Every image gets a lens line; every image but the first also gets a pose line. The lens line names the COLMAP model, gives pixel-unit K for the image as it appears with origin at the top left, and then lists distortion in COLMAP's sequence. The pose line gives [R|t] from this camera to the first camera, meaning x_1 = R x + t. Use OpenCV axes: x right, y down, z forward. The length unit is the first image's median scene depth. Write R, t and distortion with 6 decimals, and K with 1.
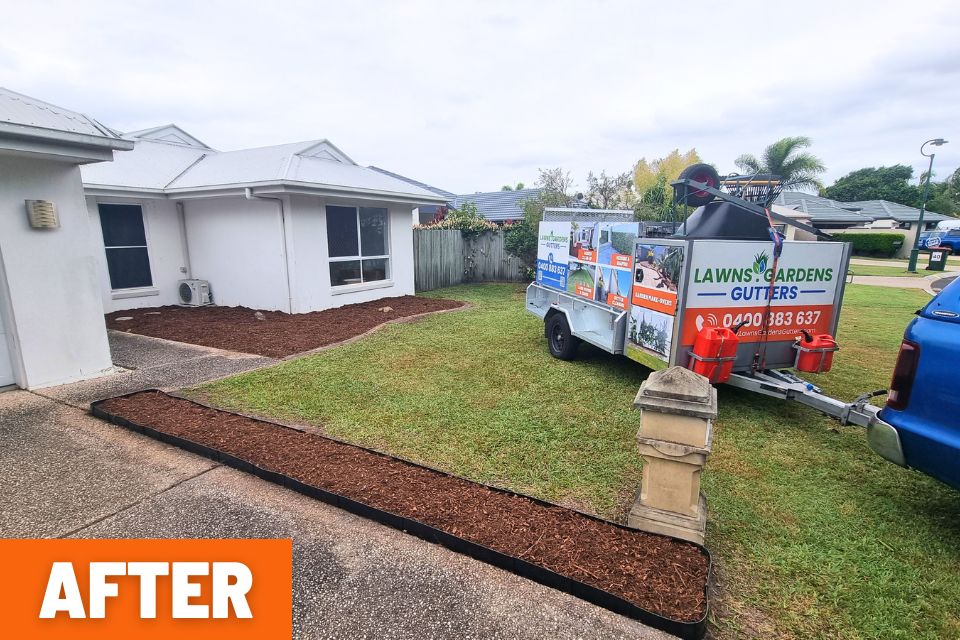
lens RADIAL K [[476.8, 0, 490.9], [0, 476.8, 321.6], [0, 0, 1]] dist [0.001286, 0.000527]
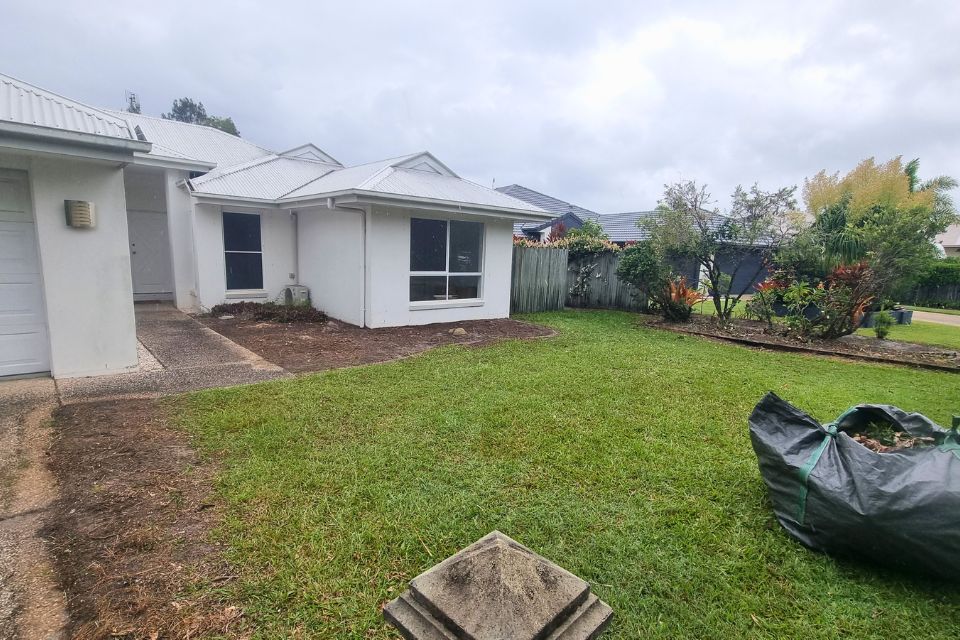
lens RADIAL K [[476.8, 0, 490.9], [0, 476.8, 321.6], [0, 0, 1]] dist [0.001286, 0.000527]
pose [[0.942659, 0.087460, -0.322093, 0.127430], [-0.100984, 0.994562, -0.025486, -0.024707], [0.318113, 0.056550, 0.946365, 0.141954]]
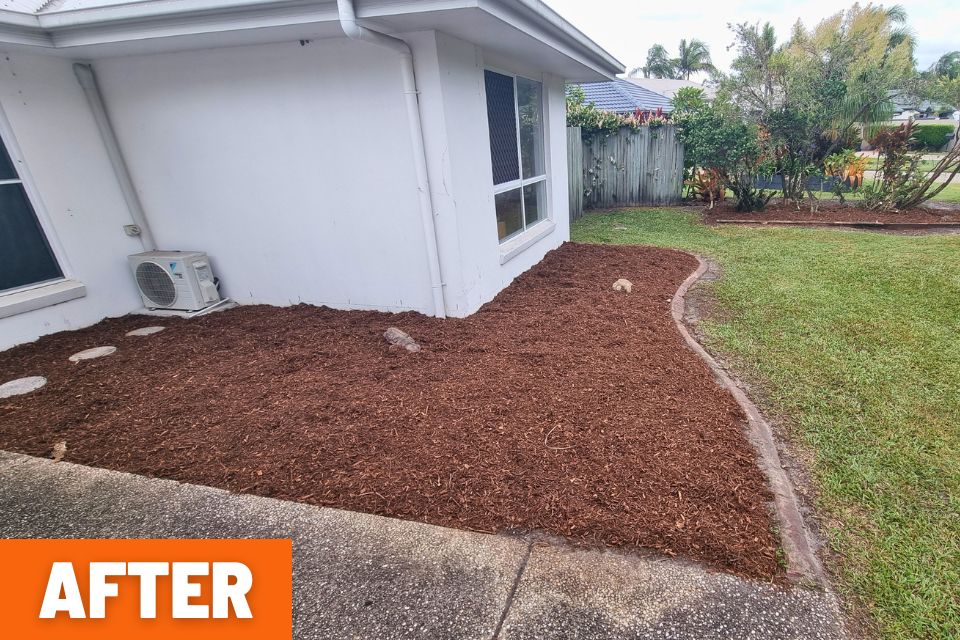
lens RADIAL K [[490.4, 0, 576.3], [0, 490.4, 324.4], [0, 0, 1]] dist [-0.001412, -0.000417]
pose [[0.967313, -0.112053, 0.227485, -0.372249], [0.069055, 0.979571, 0.188871, -0.082556], [-0.244001, -0.166988, 0.955290, 0.469974]]
